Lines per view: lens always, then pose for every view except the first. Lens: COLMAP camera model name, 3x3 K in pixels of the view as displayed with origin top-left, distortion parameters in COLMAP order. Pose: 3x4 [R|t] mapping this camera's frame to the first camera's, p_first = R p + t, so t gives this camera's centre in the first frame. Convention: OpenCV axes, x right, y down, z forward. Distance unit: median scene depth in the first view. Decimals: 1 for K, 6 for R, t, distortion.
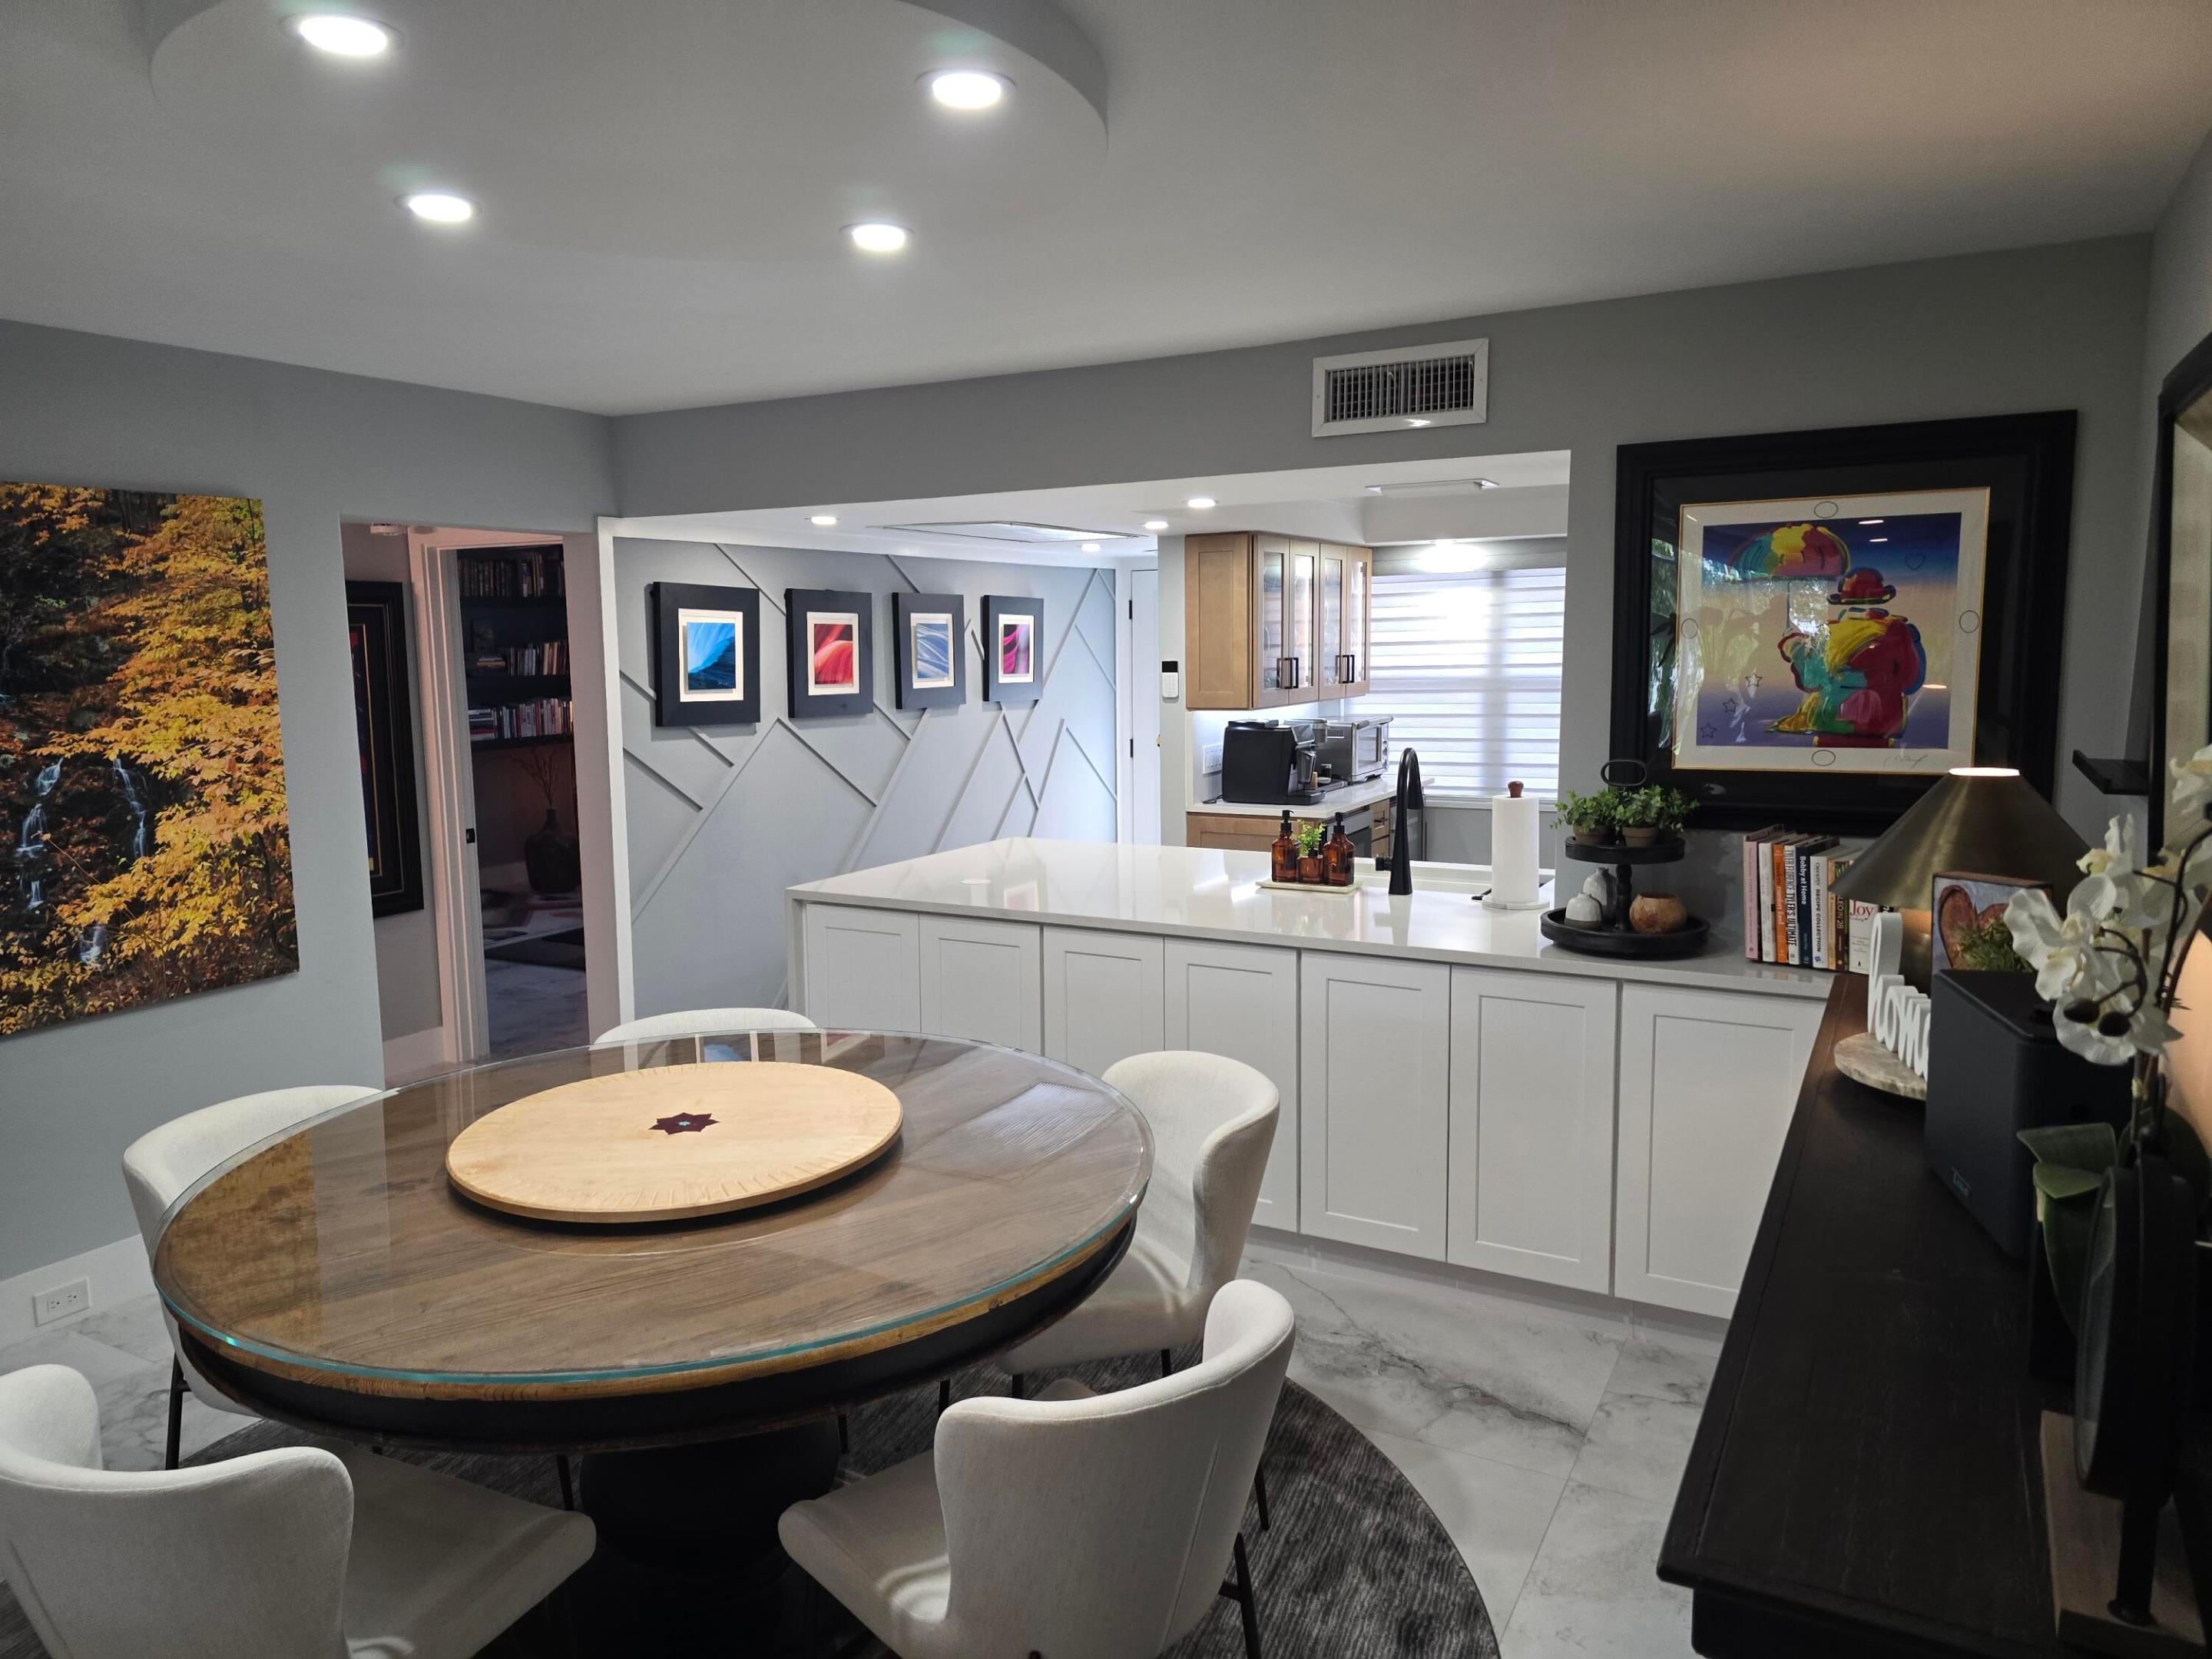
lens RADIAL K [[1487.3, 0, 1080.6], [0, 1487.3, 802.9], [0, 0, 1]] dist [0.053669, -0.053256]
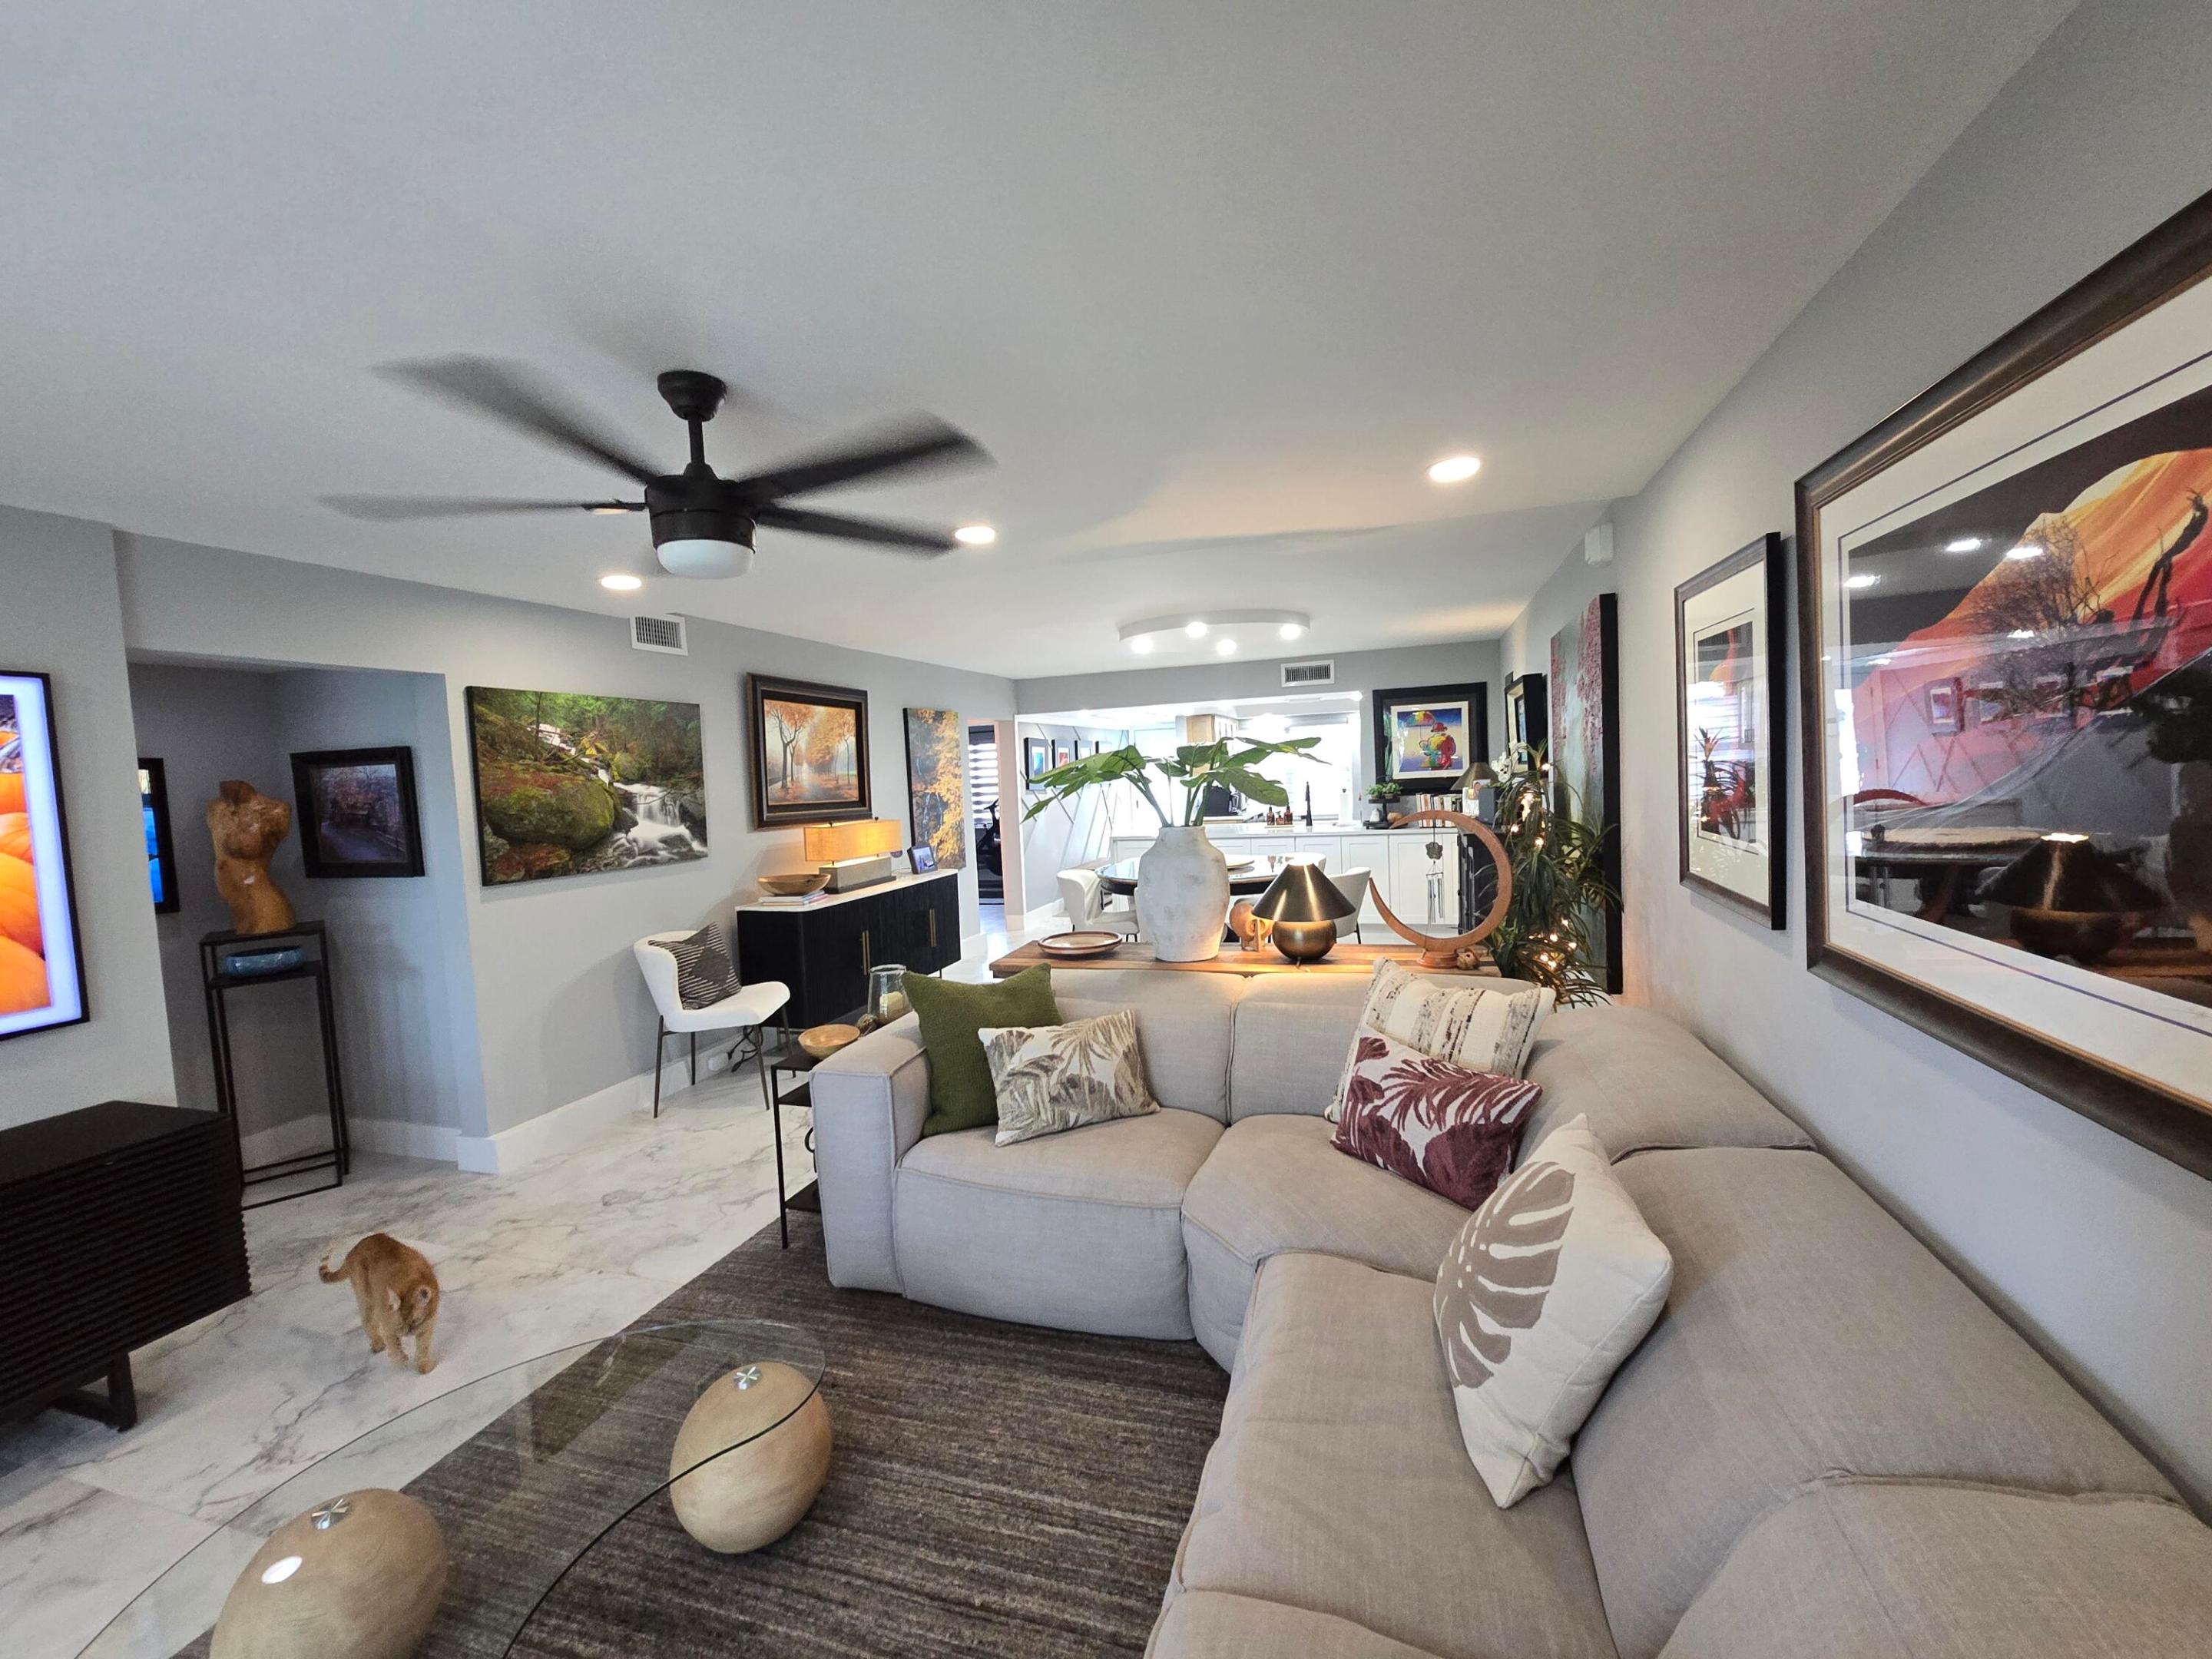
lens RADIAL K [[903.4, 0, 1114.3], [0, 903.4, 821.0], [0, 0, 1]] dist [-0.007663, 0.002233]
pose [[0.979947, -0.042957, 0.194571, -0.676213], [0.054662, 0.996978, -0.055192, 0.158529], [-0.191612, 0.064721, 0.979334, -0.968886]]
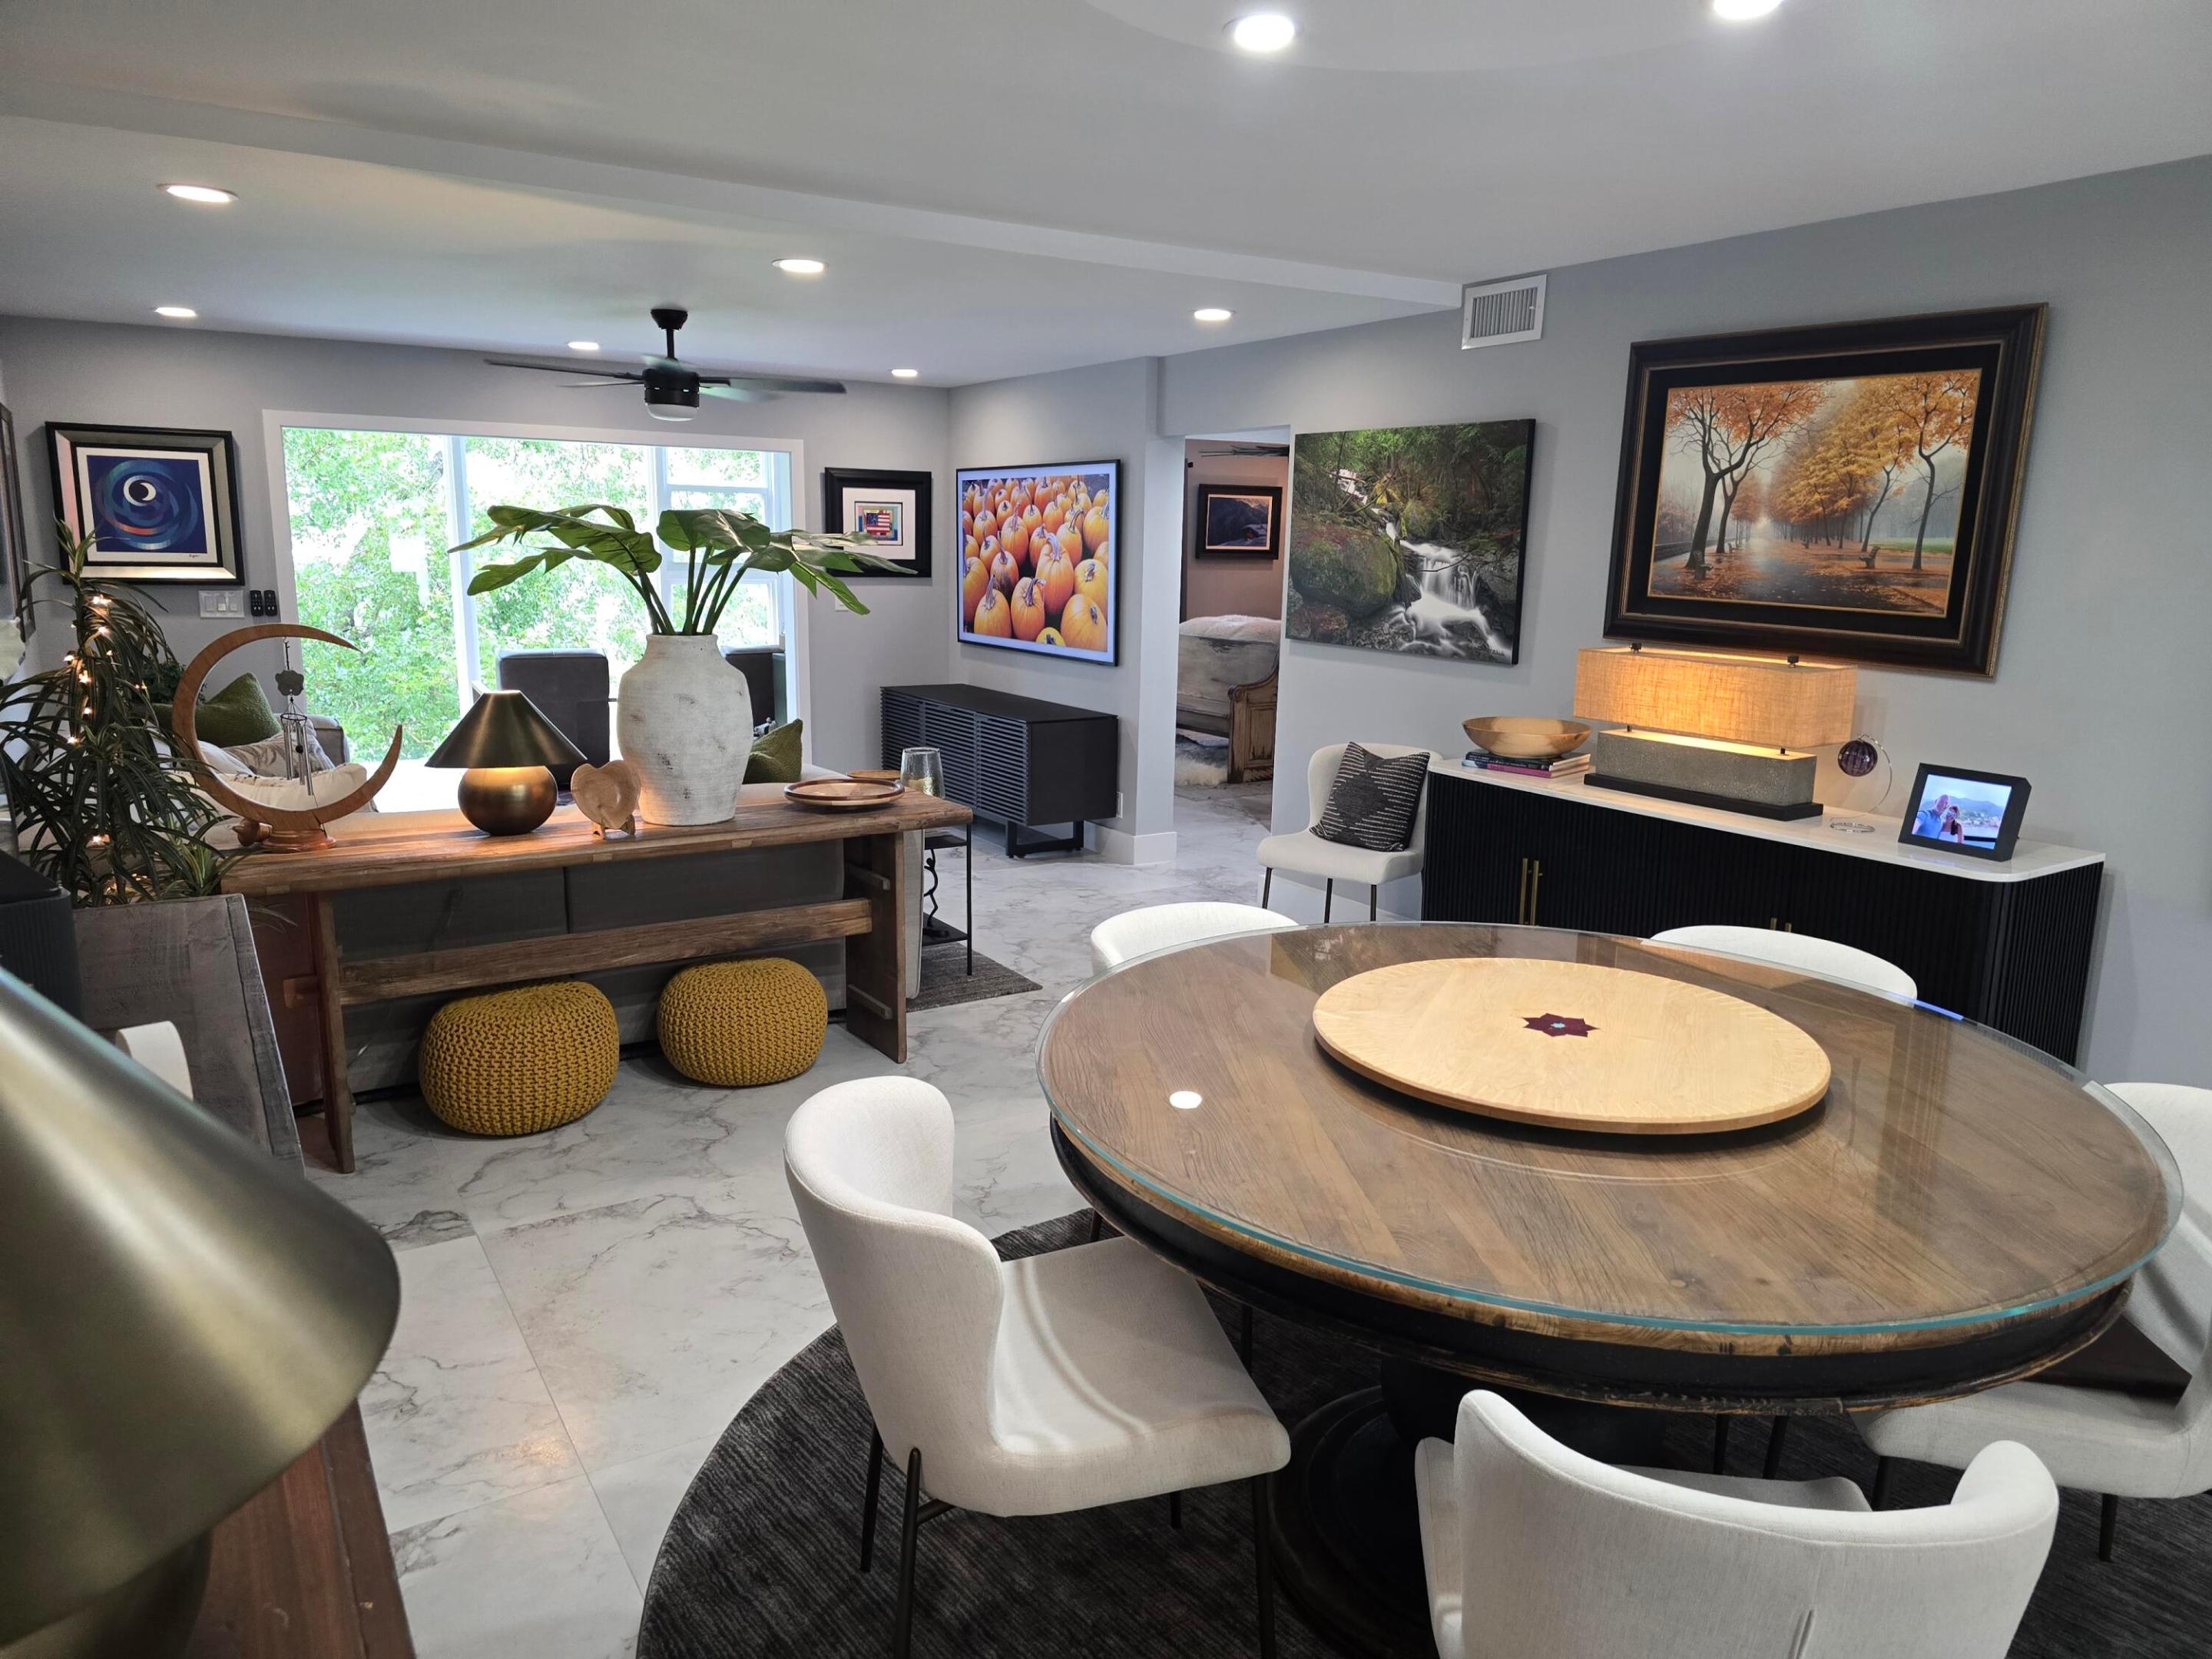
lens RADIAL K [[1487.3, 0, 1103.3], [0, 1487.3, 841.7], [0, 0, 1]] dist [0.053669, -0.053256]
pose [[-0.476569, 0.172865, -0.861974, 0.851153], [-0.117696, 0.959106, 0.257417, -0.132992], [0.871223, 0.224128, -0.436734, 1.430638]]
